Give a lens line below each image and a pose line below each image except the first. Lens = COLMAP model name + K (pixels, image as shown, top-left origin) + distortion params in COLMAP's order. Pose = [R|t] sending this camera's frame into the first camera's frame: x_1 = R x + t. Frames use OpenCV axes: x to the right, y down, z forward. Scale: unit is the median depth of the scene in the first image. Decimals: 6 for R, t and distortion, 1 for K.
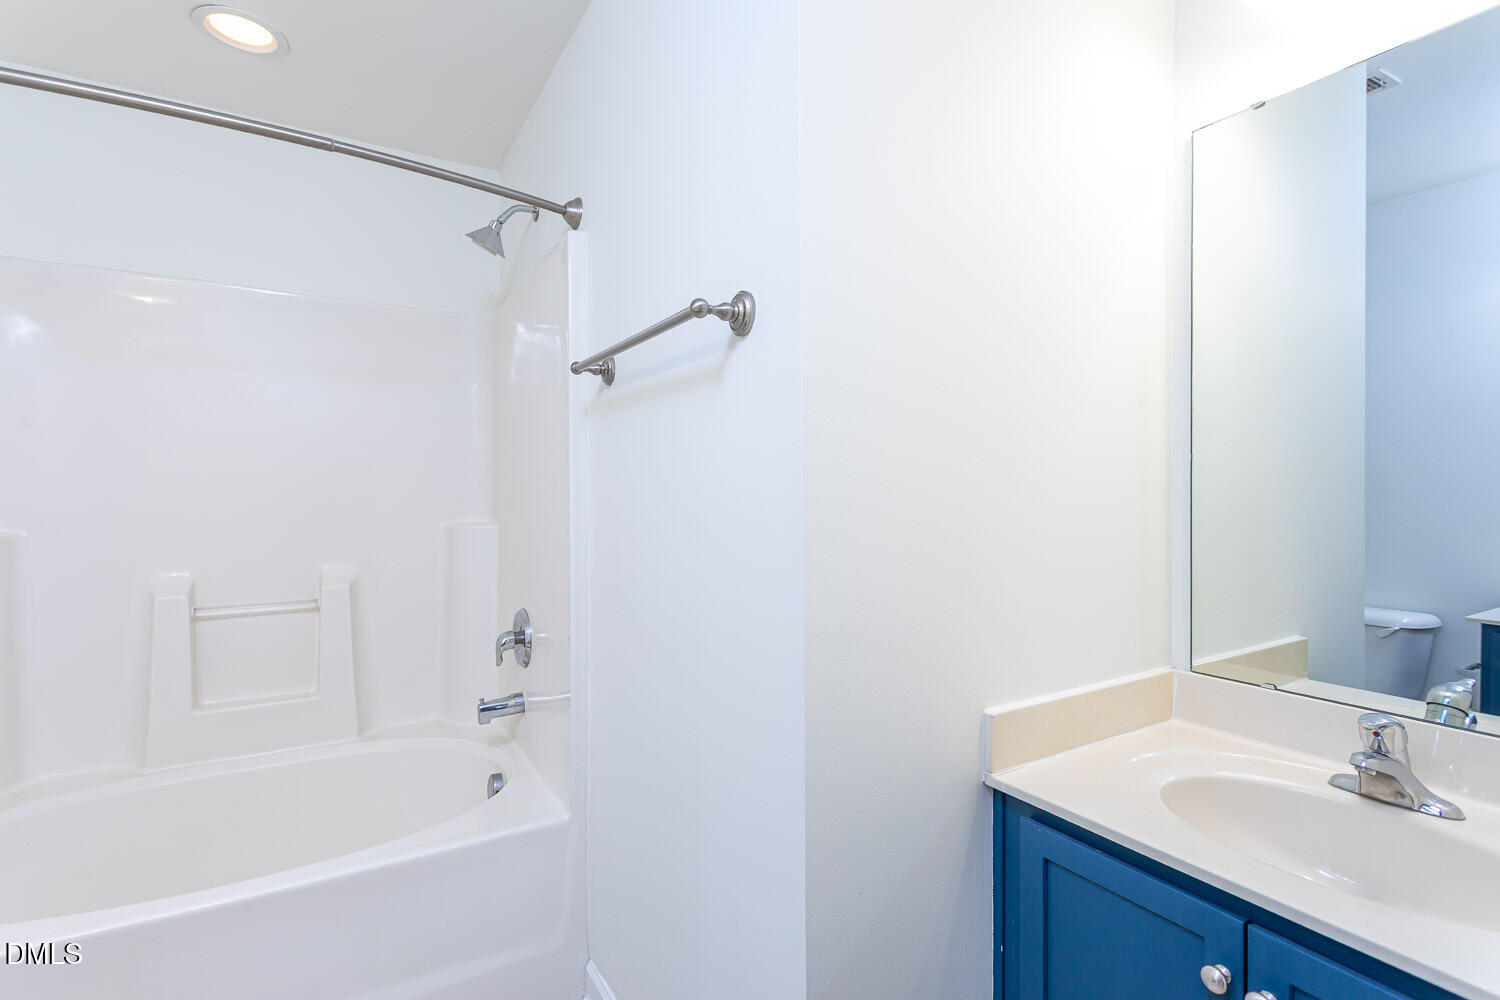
lens RADIAL K [[706.4, 0, 740.7], [0, 706.4, 495.0], [0, 0, 1]] dist [-0.000955, -0.000767]
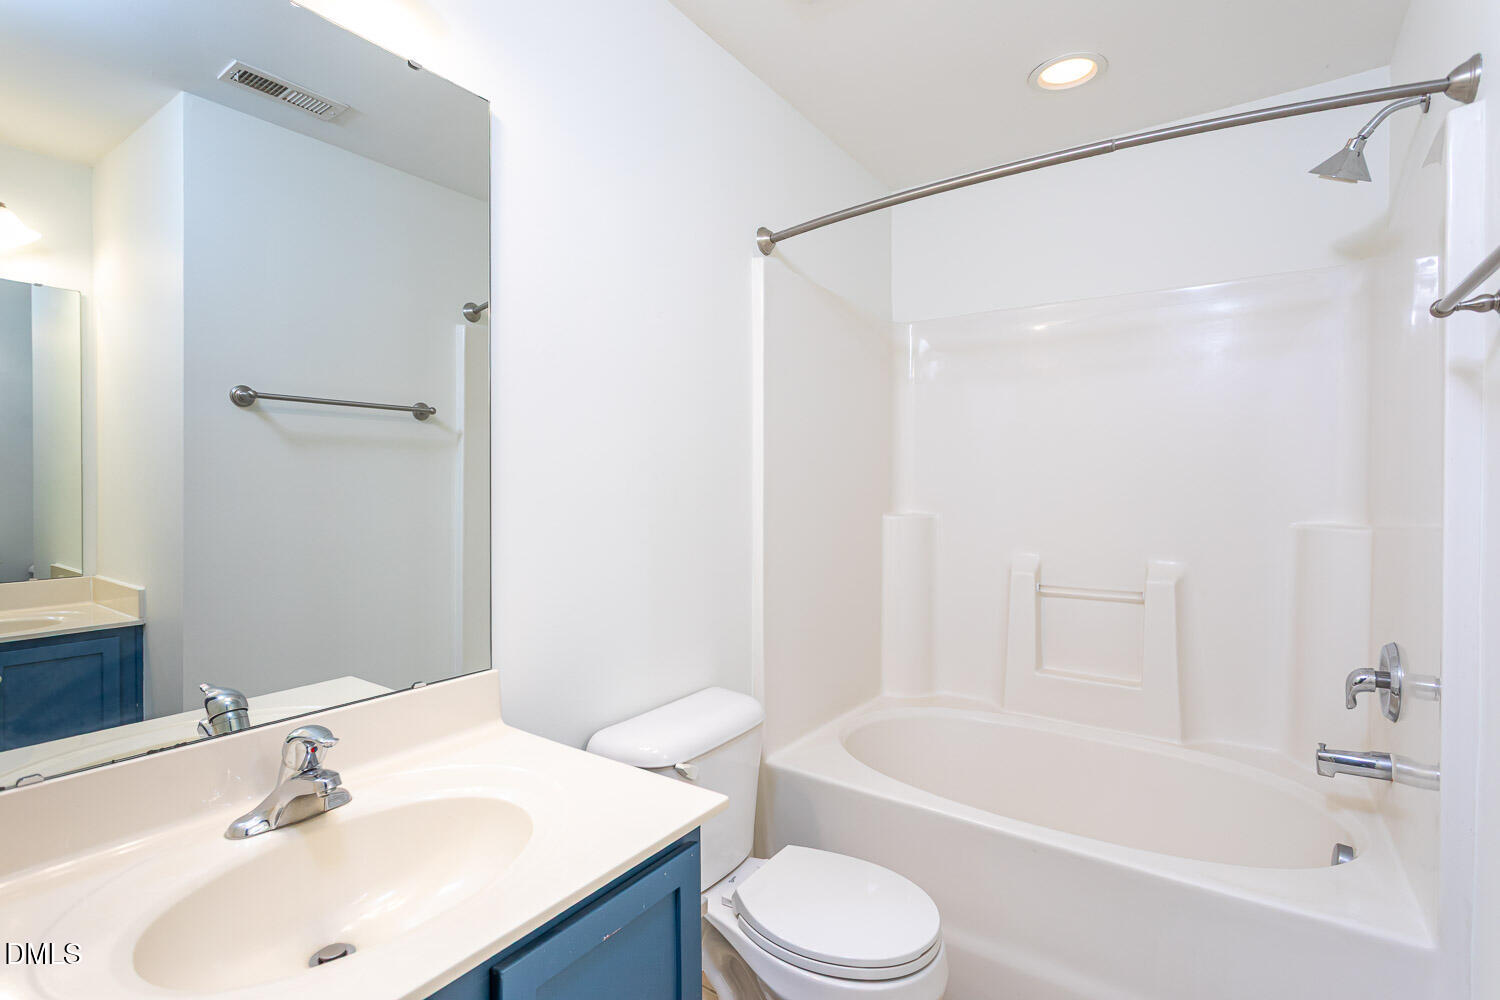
lens RADIAL K [[706.4, 0, 740.7], [0, 706.4, 495.0], [0, 0, 1]] dist [-0.000955, -0.000767]
pose [[0.404490, 0.013283, -0.914446, 0.094938], [-0.009467, 0.999902, 0.010337, 0.003506], [0.914494, 0.004476, 0.404576, 0.066330]]
